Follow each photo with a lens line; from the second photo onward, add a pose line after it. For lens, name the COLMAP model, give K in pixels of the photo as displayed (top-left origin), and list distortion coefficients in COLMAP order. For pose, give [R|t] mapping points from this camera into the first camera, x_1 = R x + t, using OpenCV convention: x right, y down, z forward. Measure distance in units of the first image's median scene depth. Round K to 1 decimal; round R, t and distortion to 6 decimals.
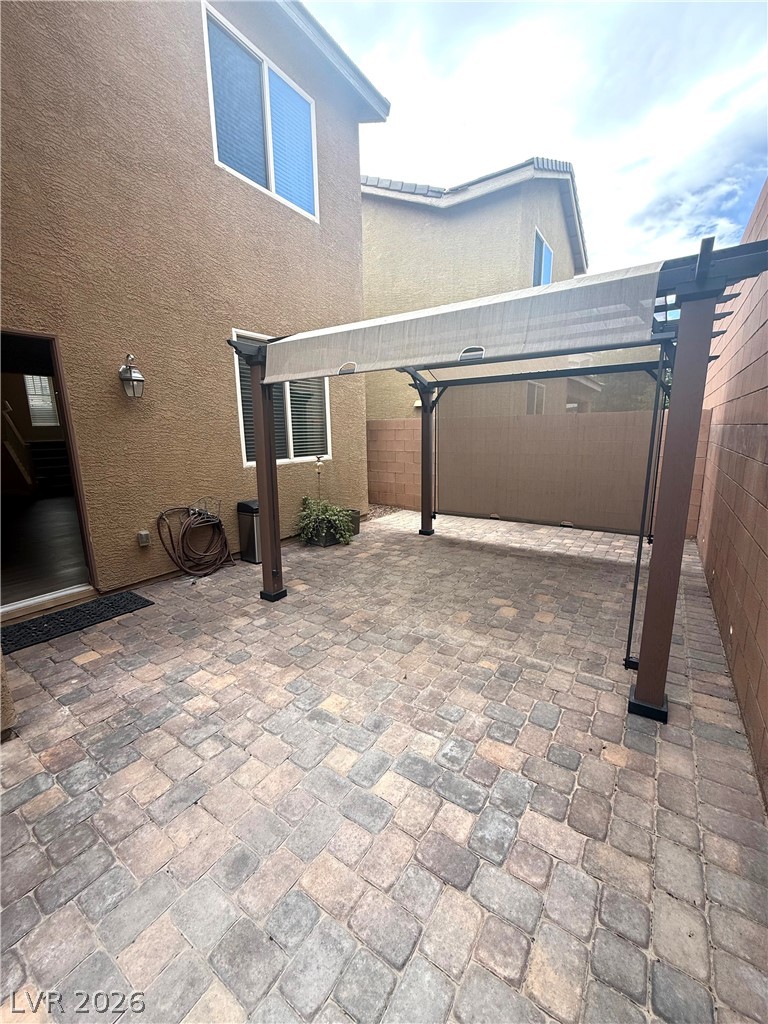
lens RADIAL K [[413.7, 0, 387.0], [0, 413.7, 512.6], [0, 0, 1]] dist [-0.000217, -0.000039]
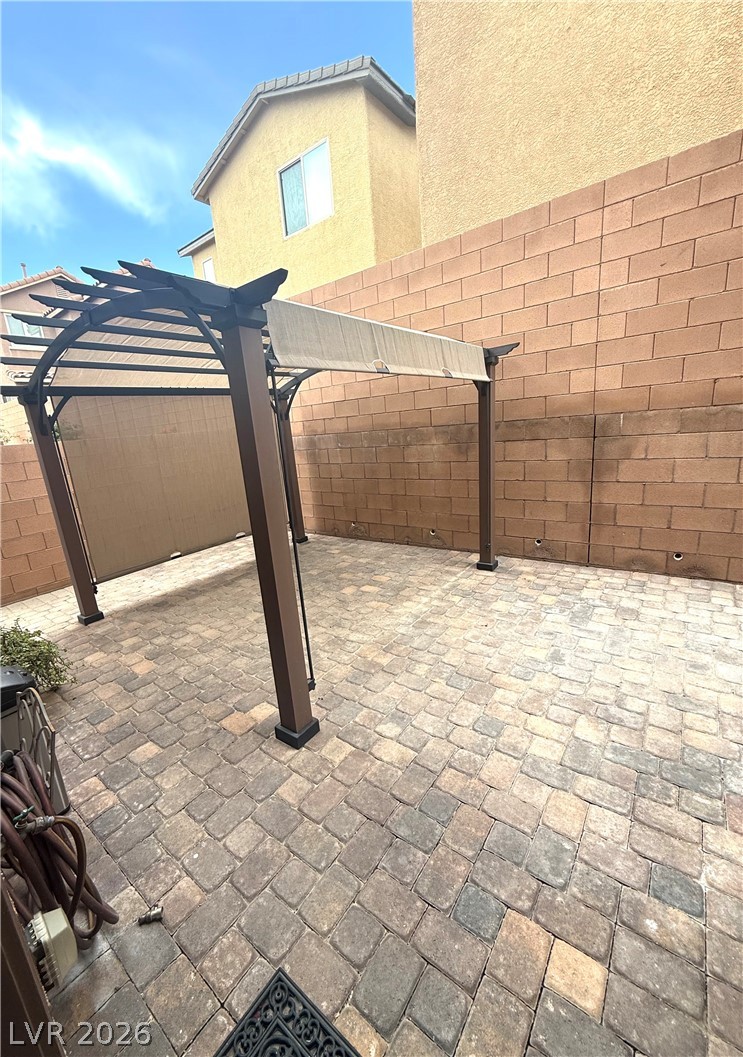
lens RADIAL K [[415.8, 0, 360.6], [0, 415.8, 523.9], [0, 0, 1]] dist [-0.001310, -0.000500]
pose [[0.066228, -0.223063, 0.972552, -0.845244], [0.276447, 0.940638, 0.196918, -0.181898], [-0.958745, 0.255817, 0.123962, 0.838503]]
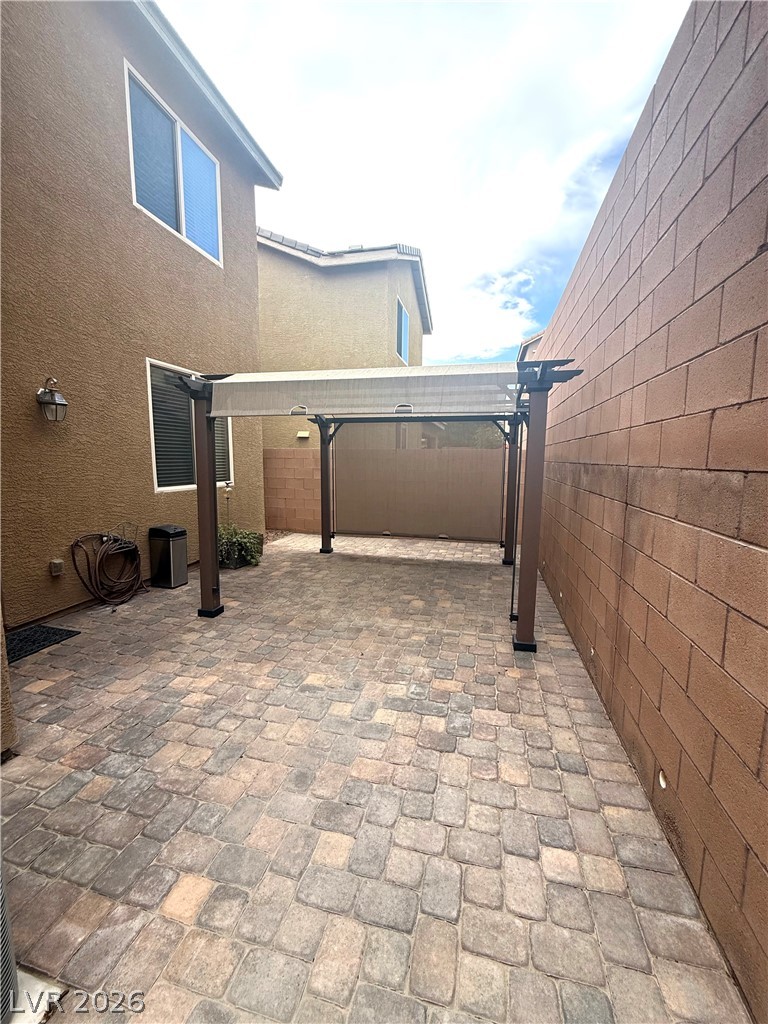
lens RADIAL K [[413.7, 0, 393.0], [0, 413.7, 511.7], [0, 0, 1]] dist [-0.000217, -0.000039]
pose [[0.934098, -0.022010, 0.356337, -0.230305], [0.046332, 0.997131, -0.059863, 0.031325], [-0.353997, 0.072427, 0.932438, -0.185369]]
